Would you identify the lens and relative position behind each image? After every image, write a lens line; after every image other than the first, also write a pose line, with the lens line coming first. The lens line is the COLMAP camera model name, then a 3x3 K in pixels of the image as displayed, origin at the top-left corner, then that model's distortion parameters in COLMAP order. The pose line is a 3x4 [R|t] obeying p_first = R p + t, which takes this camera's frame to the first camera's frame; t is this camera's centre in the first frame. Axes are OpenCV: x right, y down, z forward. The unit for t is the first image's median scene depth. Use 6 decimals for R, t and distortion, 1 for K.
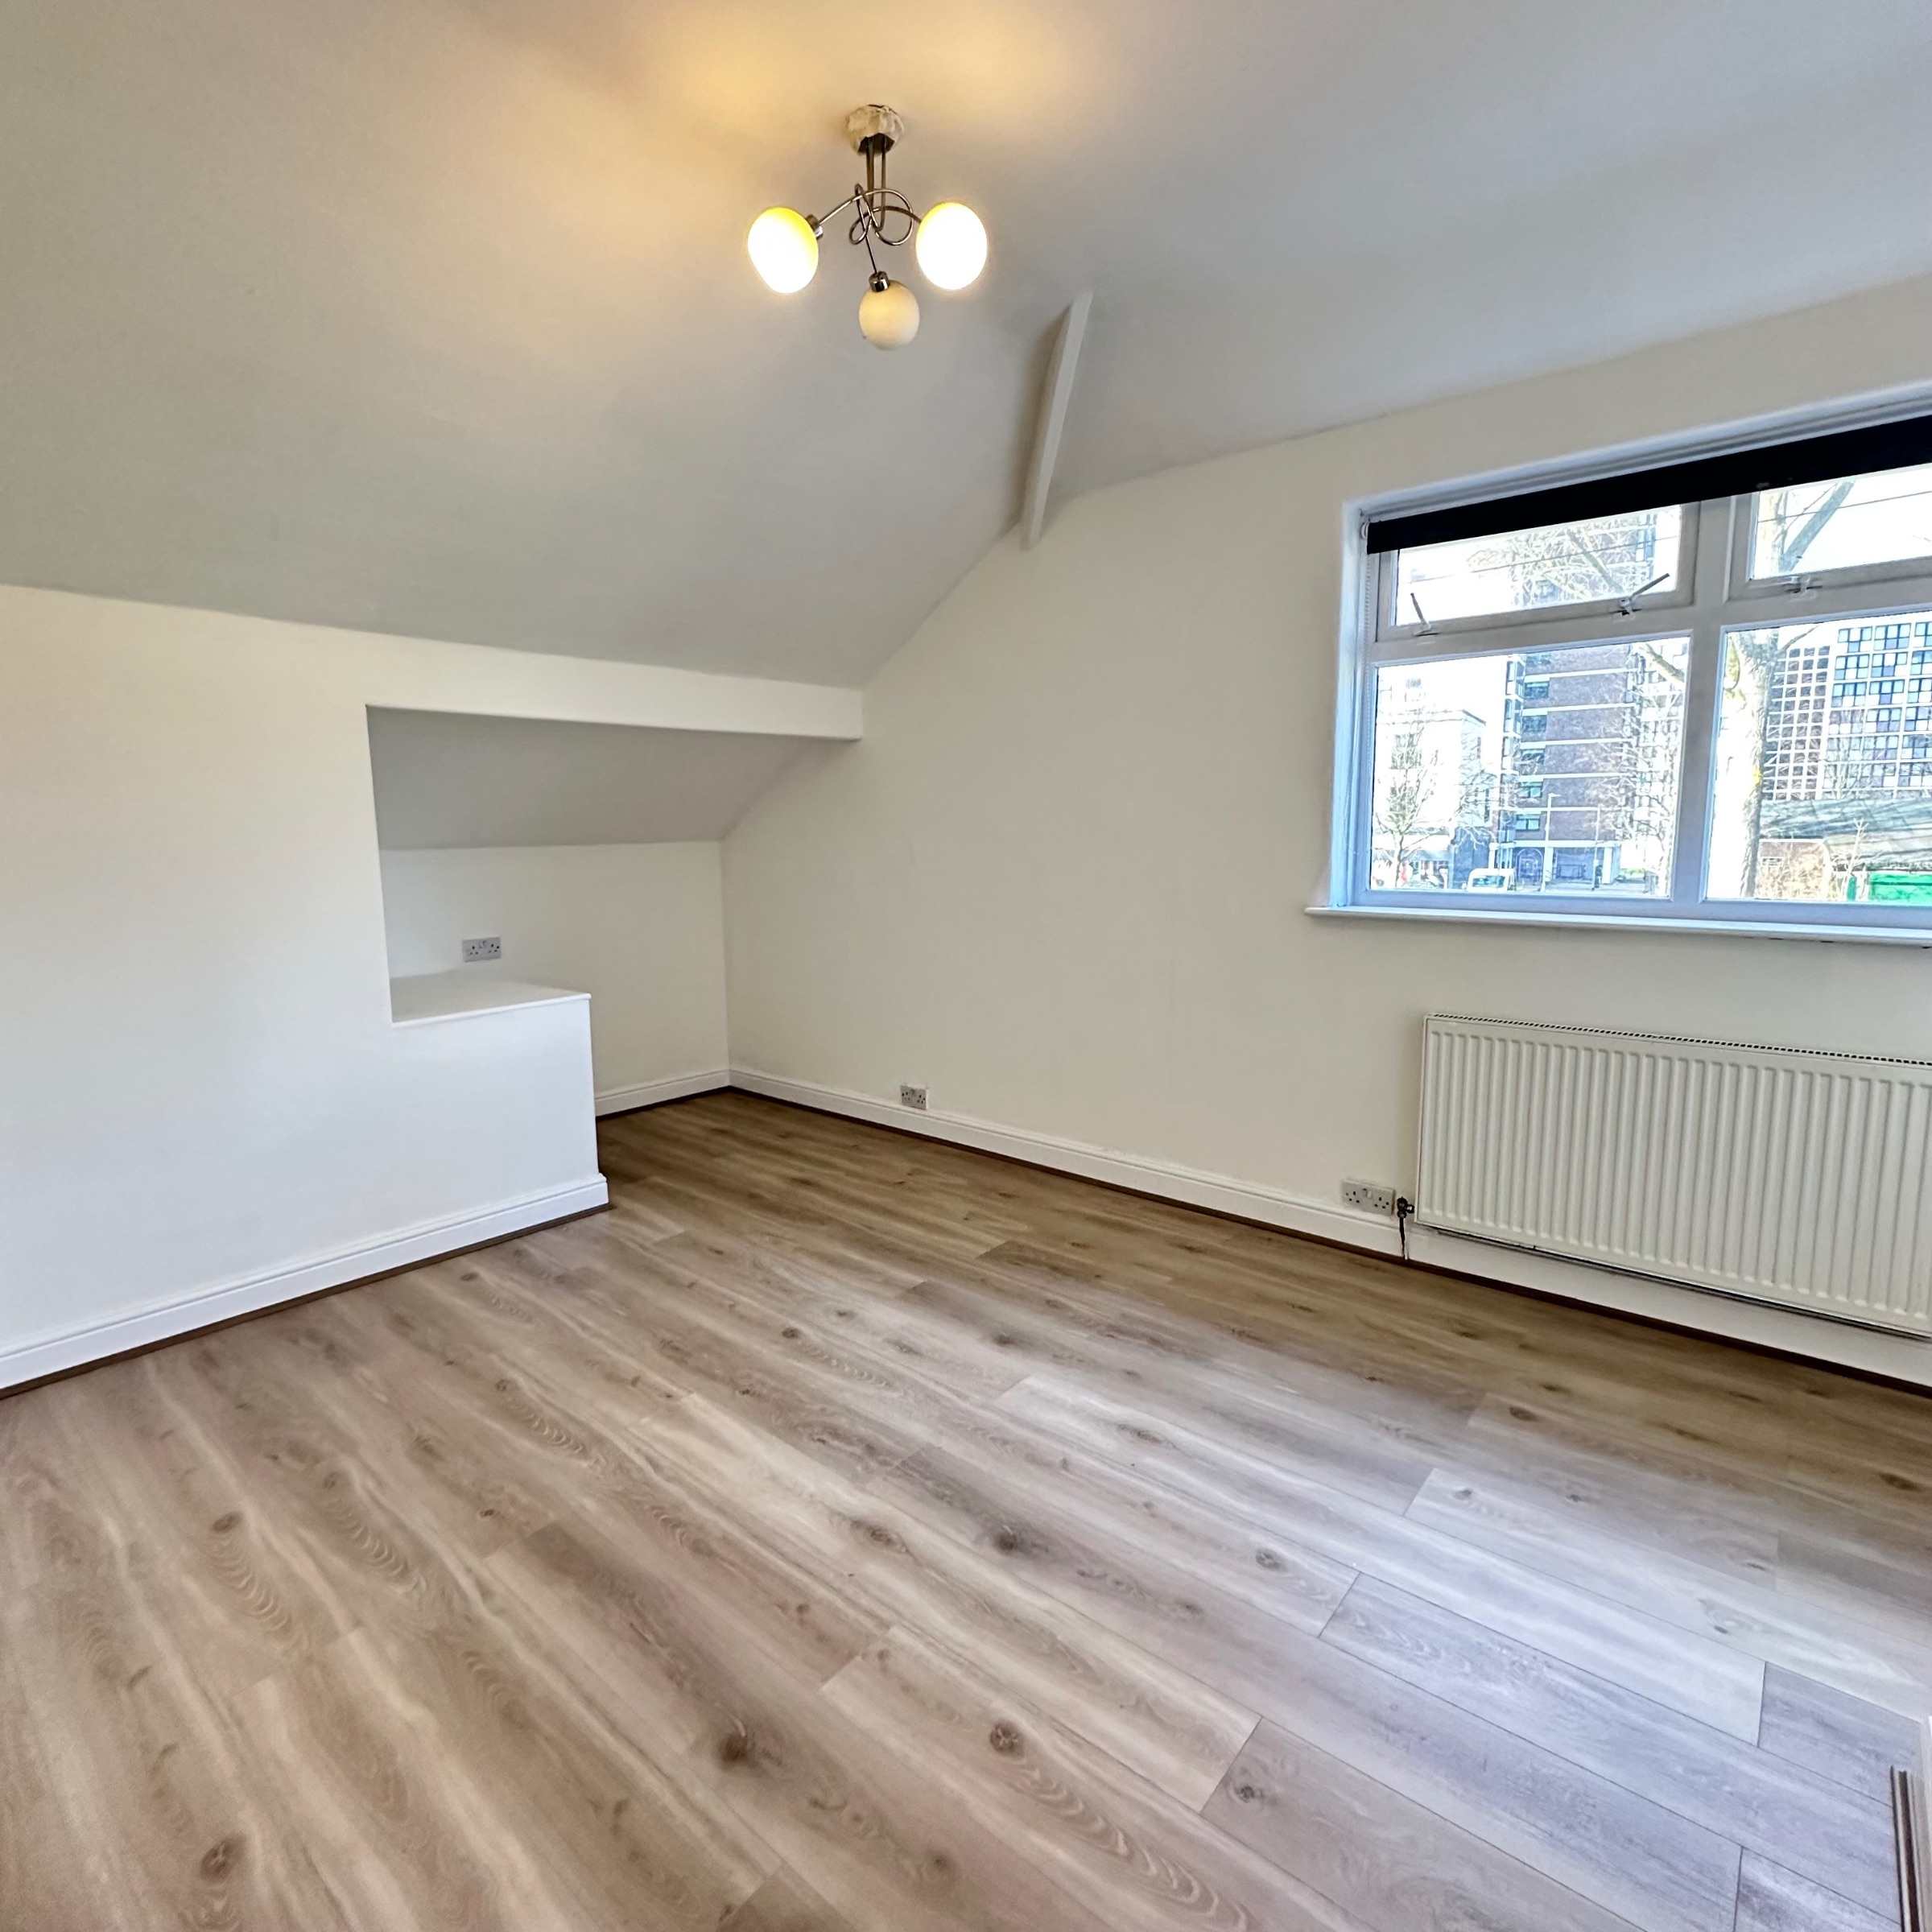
lens RADIAL K [[1028.9, 0, 967.3], [0, 1028.9, 962.7], [0, 0, 1]] dist [-0.001345, 0.000250]
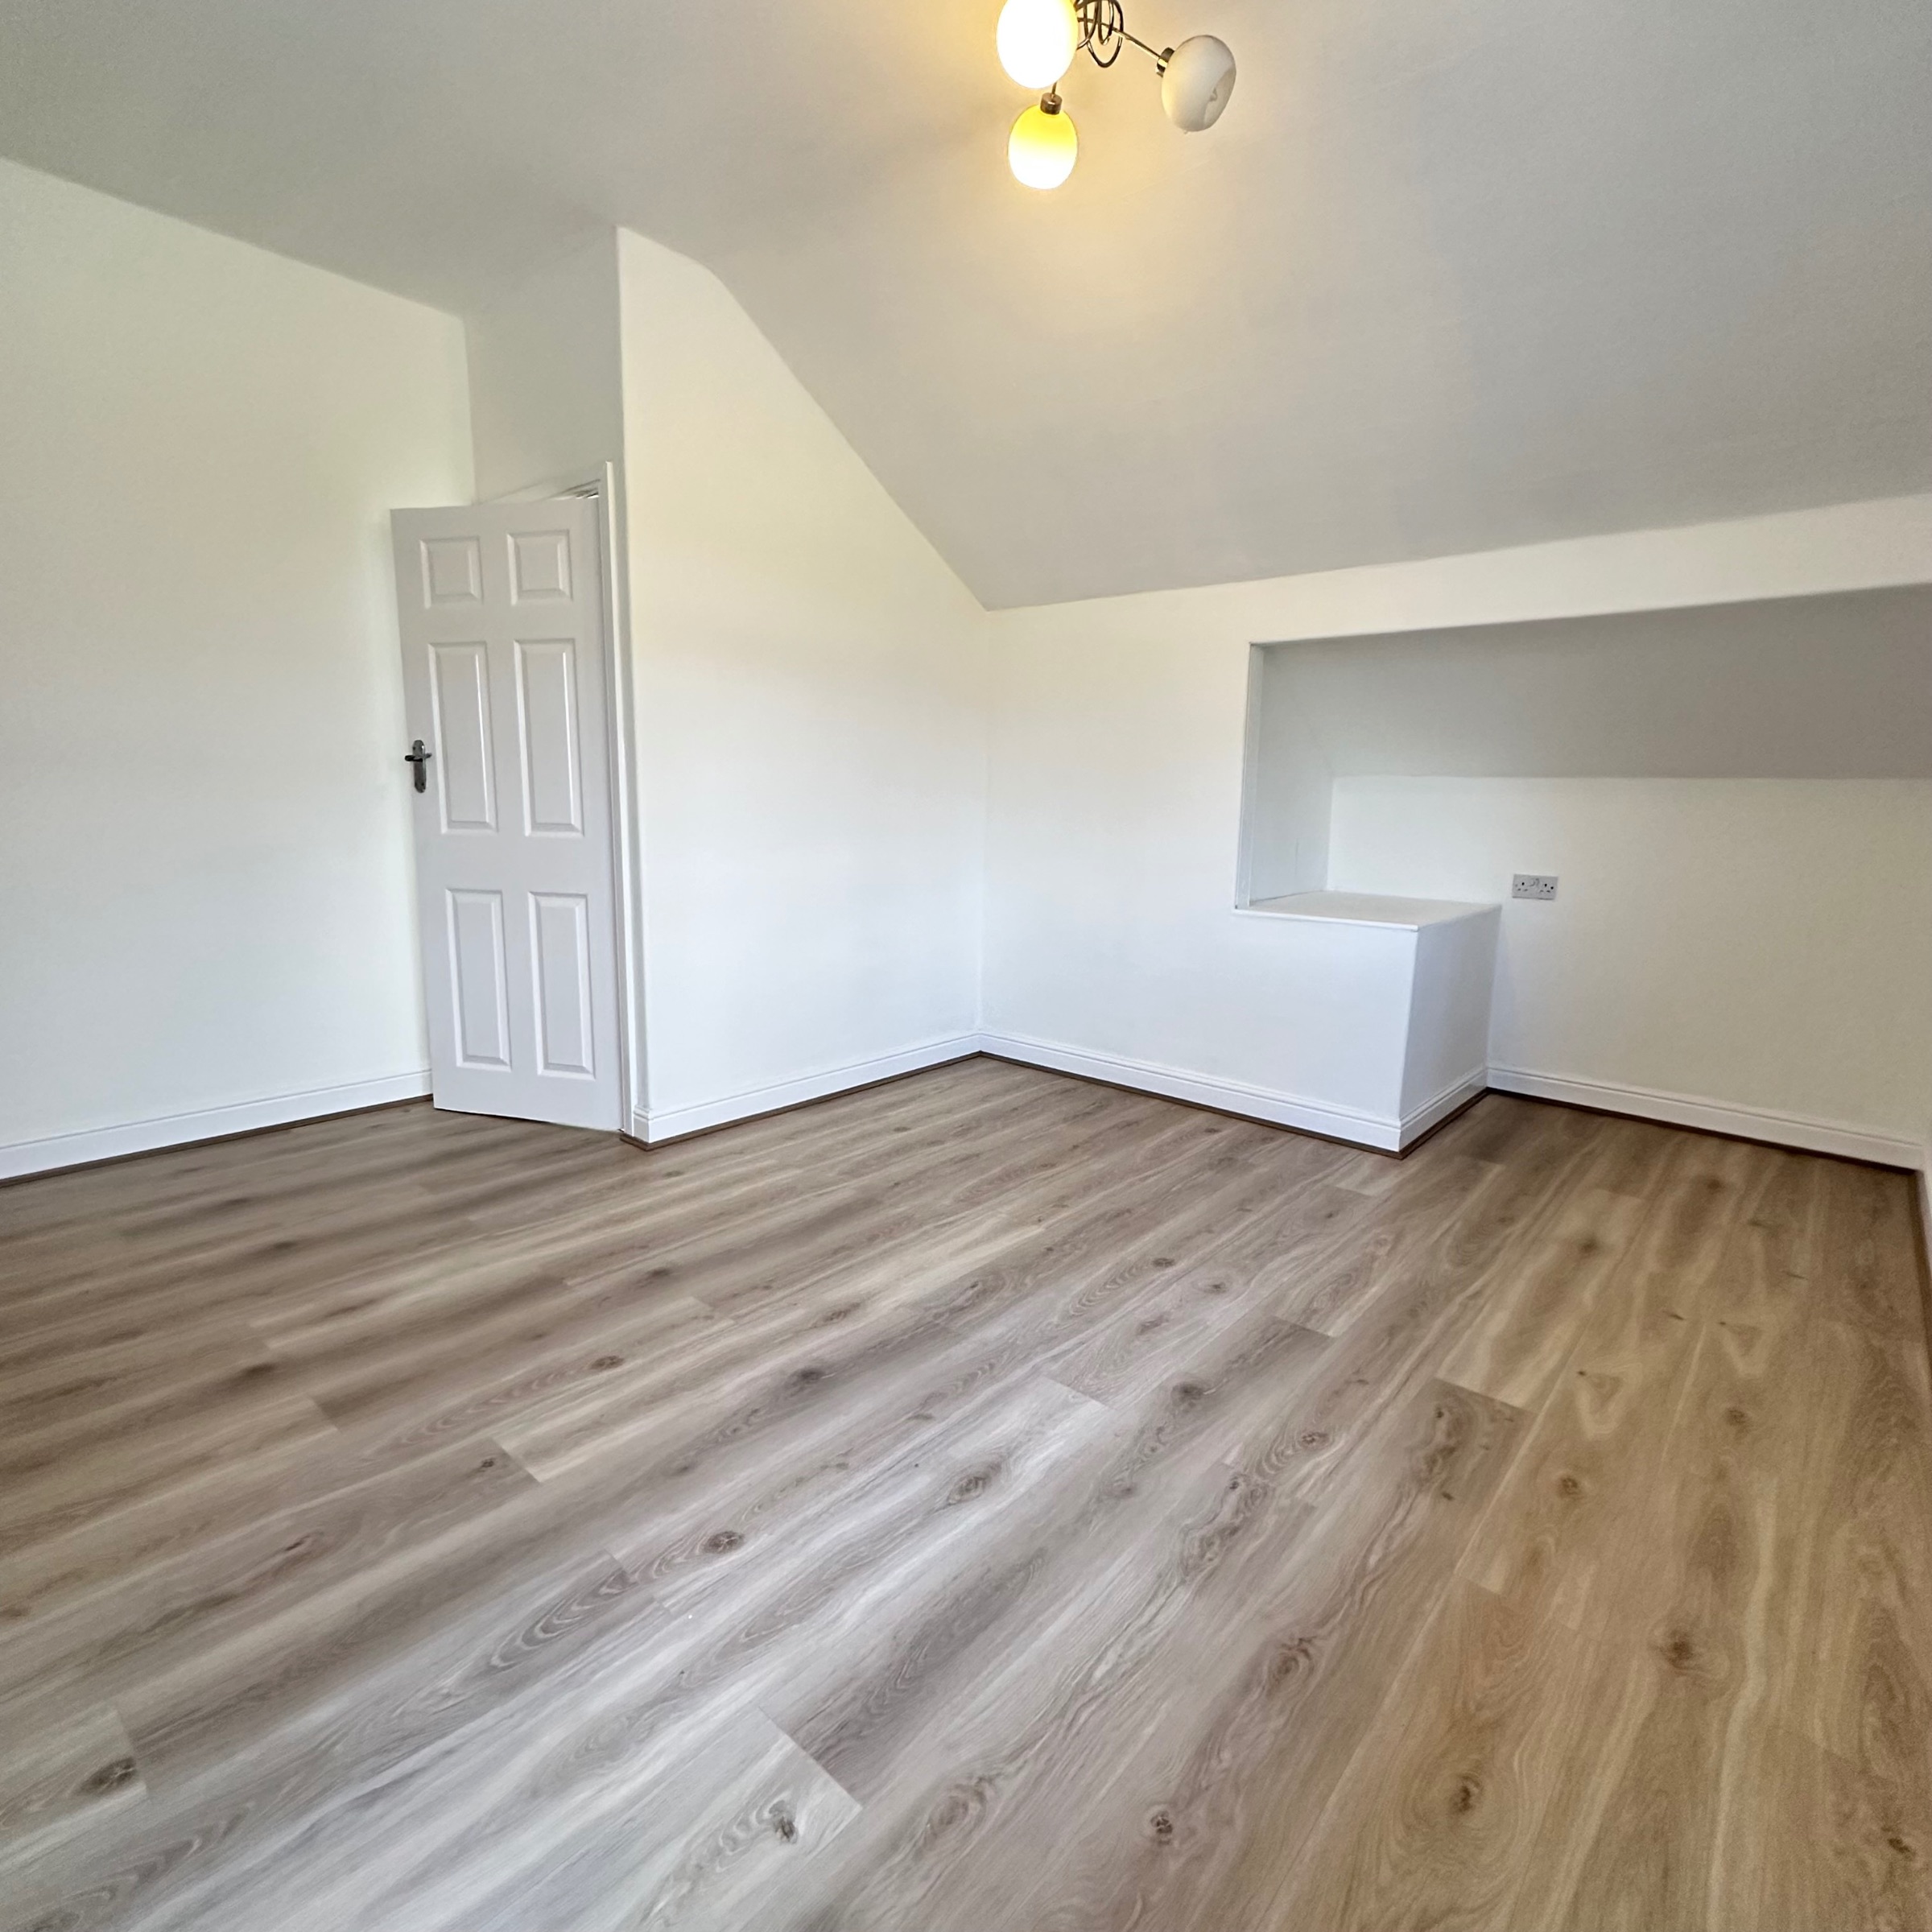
lens RADIAL K [[1028.9, 0, 968.9], [0, 1028.9, 968.3], [0, 0, 1]] dist [-0.001345, 0.000250]
pose [[-0.016865, 0.181613, -0.983225, 0.720969], [-0.150743, 0.971663, 0.182063, -0.052840], [0.988429, 0.151285, 0.010990, 0.766296]]
